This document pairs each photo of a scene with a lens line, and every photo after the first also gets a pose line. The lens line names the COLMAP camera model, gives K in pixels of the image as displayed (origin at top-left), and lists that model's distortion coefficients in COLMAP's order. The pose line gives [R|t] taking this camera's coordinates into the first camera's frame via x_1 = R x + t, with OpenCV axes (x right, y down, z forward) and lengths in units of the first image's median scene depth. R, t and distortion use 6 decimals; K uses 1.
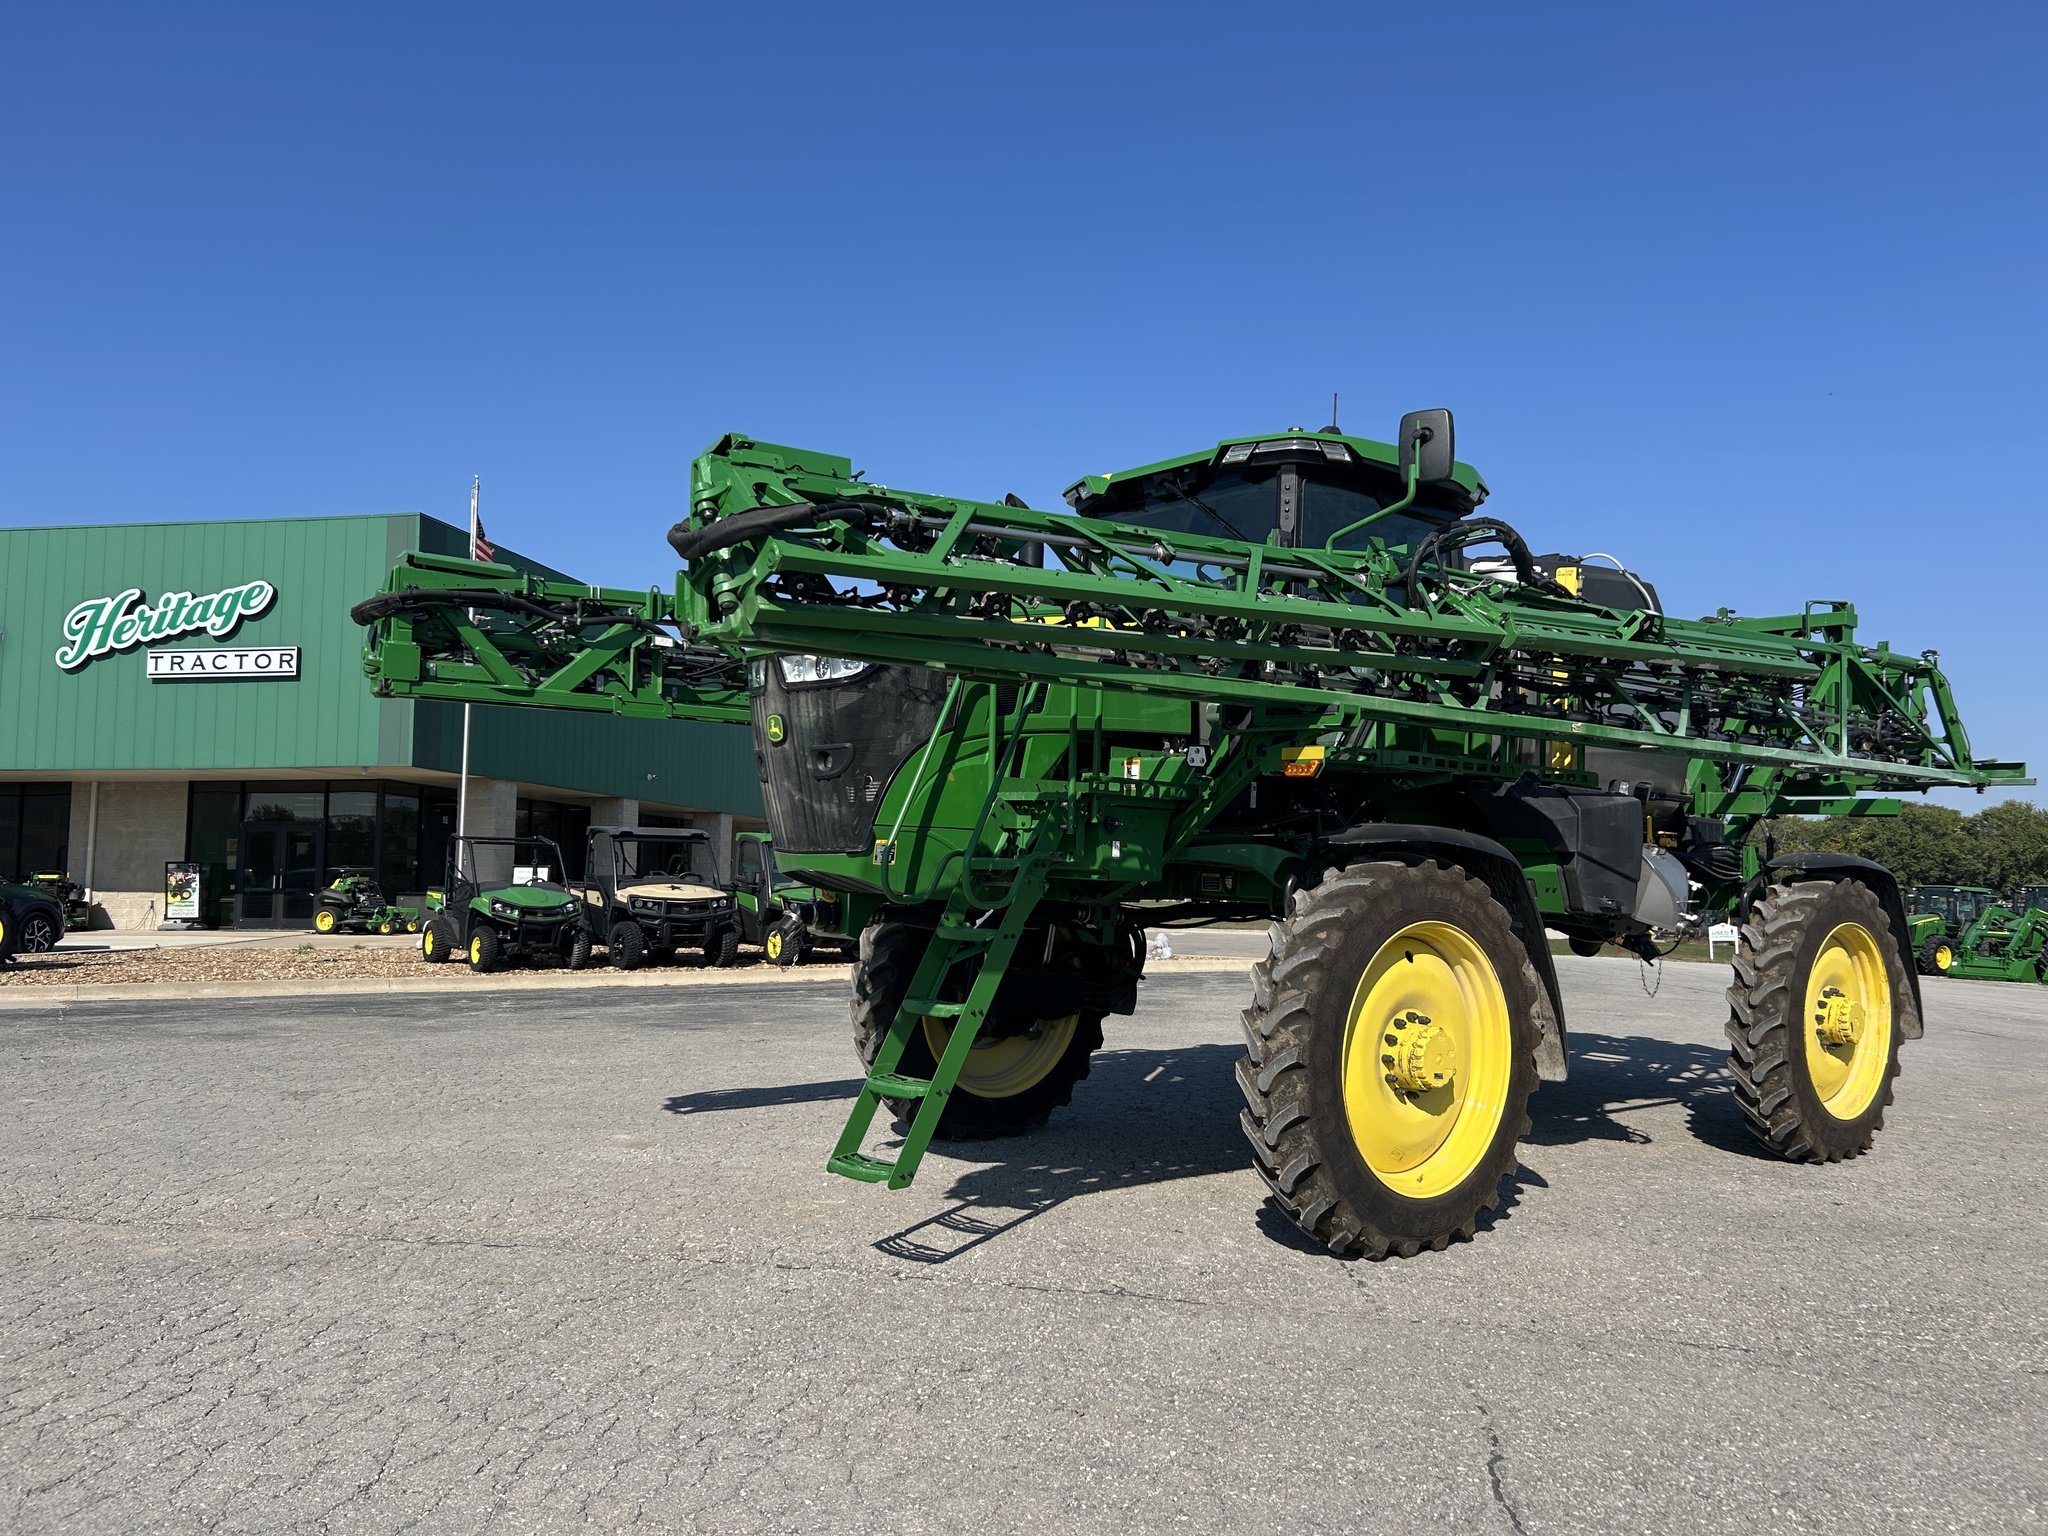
lens RADIAL K [[1539.8, 0, 1040.0], [0, 1539.8, 763.3], [0, 0, 1]] dist [0.032918, -0.036673]
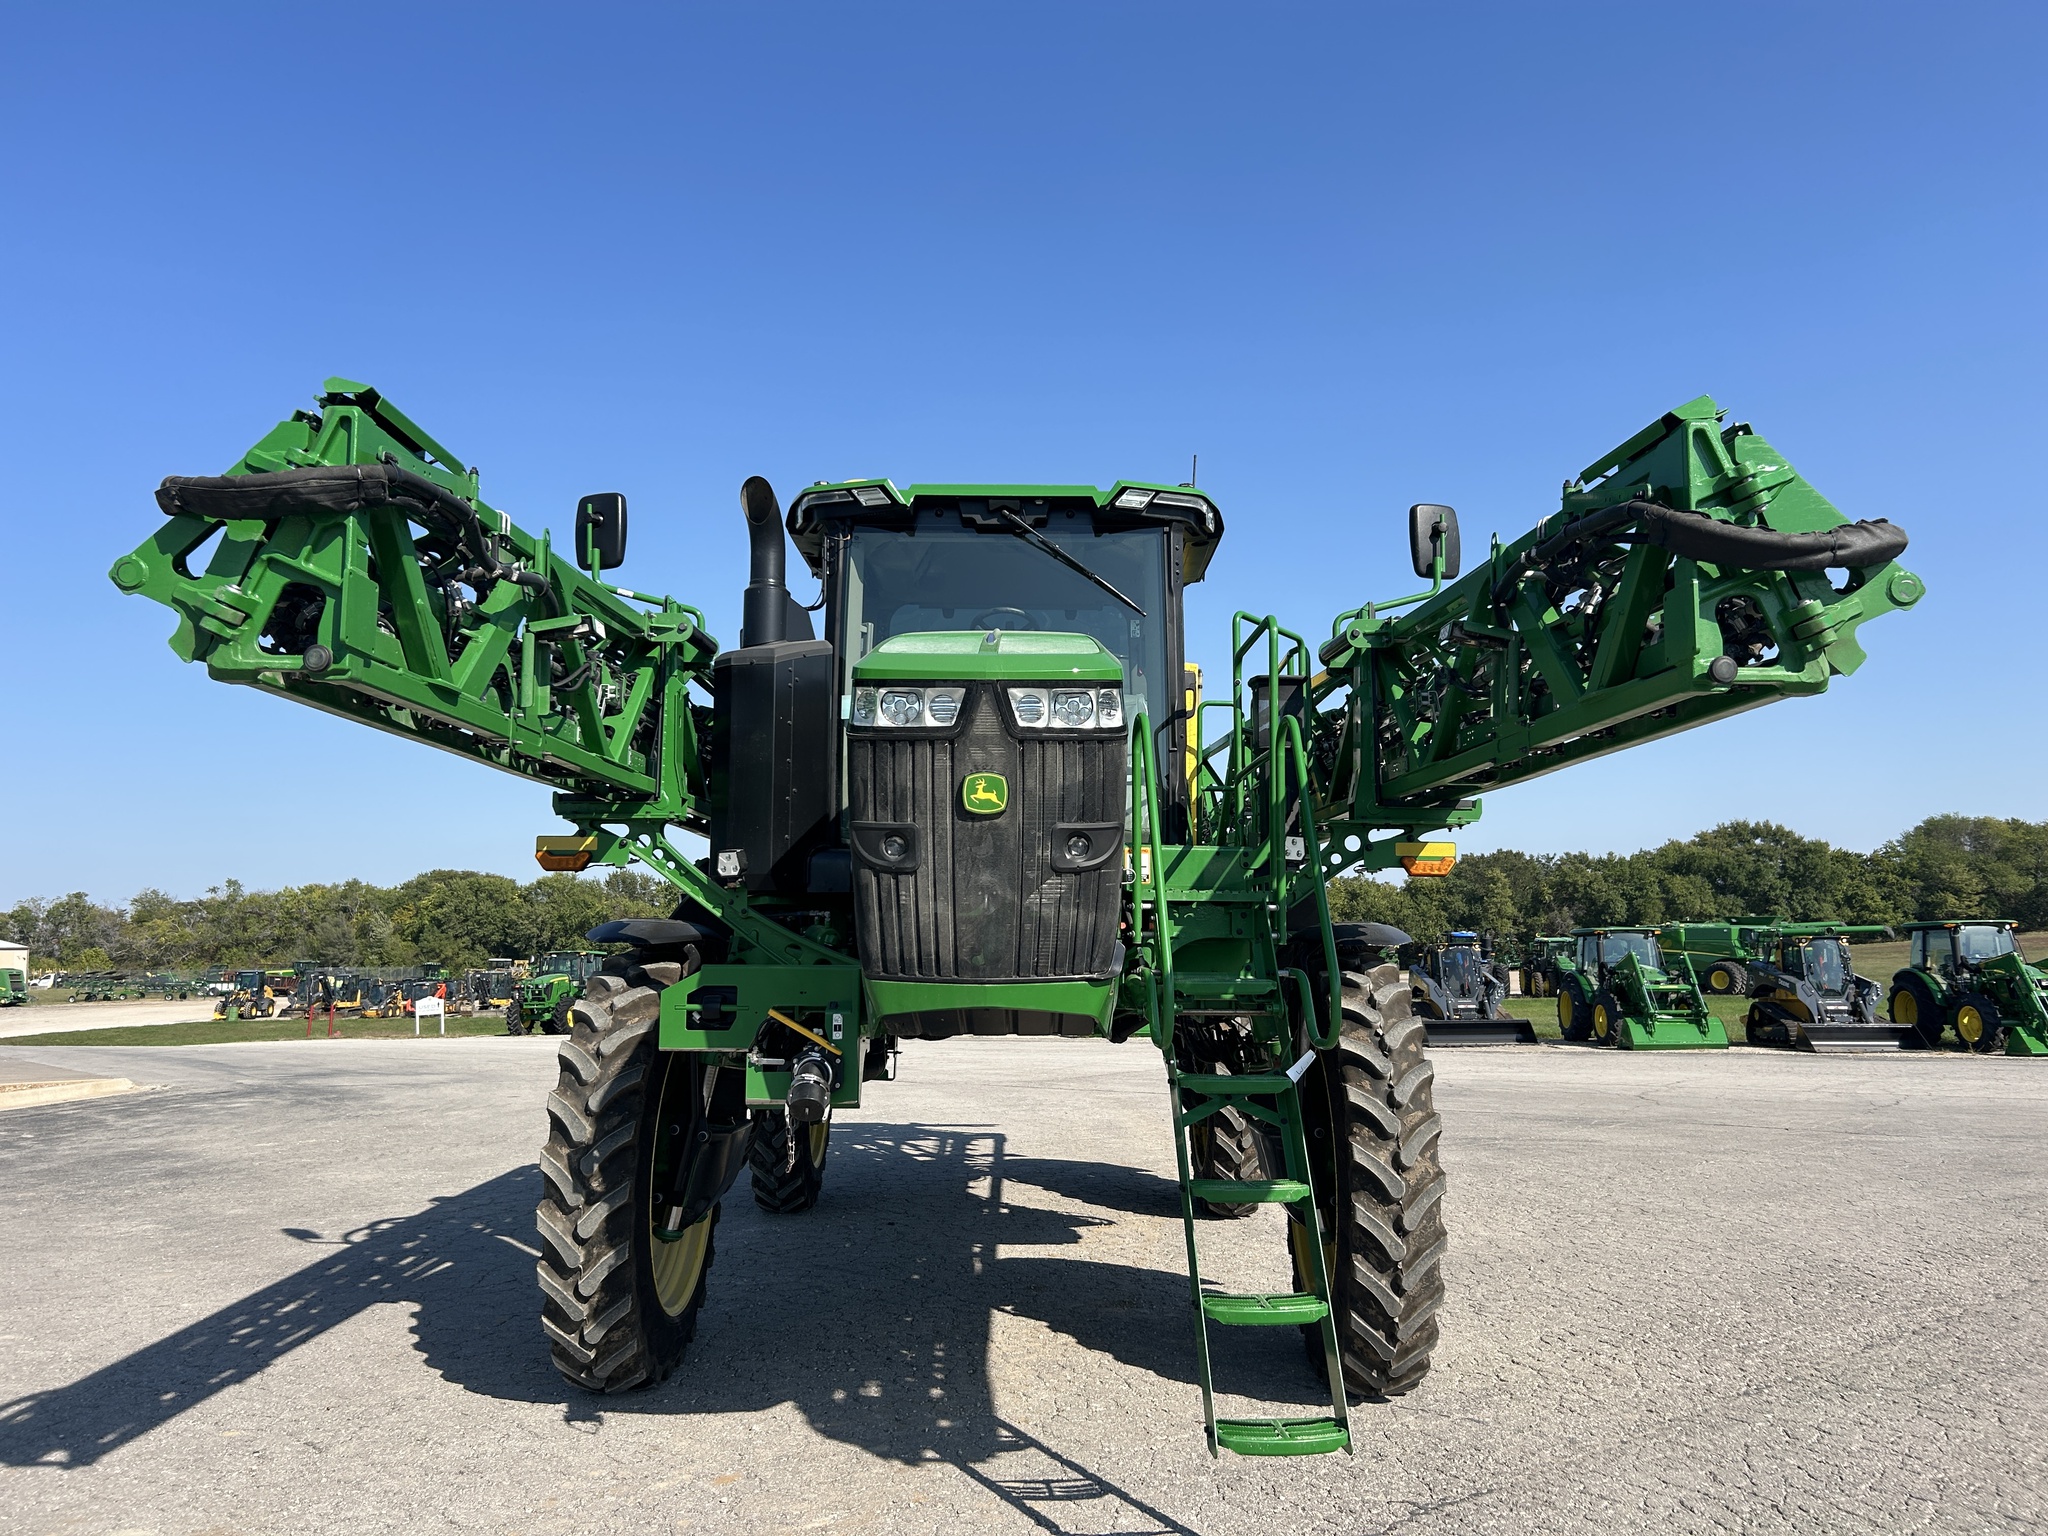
lens RADIAL K [[1539.8, 0, 1040.0], [0, 1539.8, 763.3], [0, 0, 1]] dist [0.032918, -0.036673]
pose [[0.629300, 0.061676, 0.774711, -0.653848], [-0.027901, 0.997996, -0.056788, 0.000263], [-0.776661, 0.014122, 0.629760, 0.561807]]
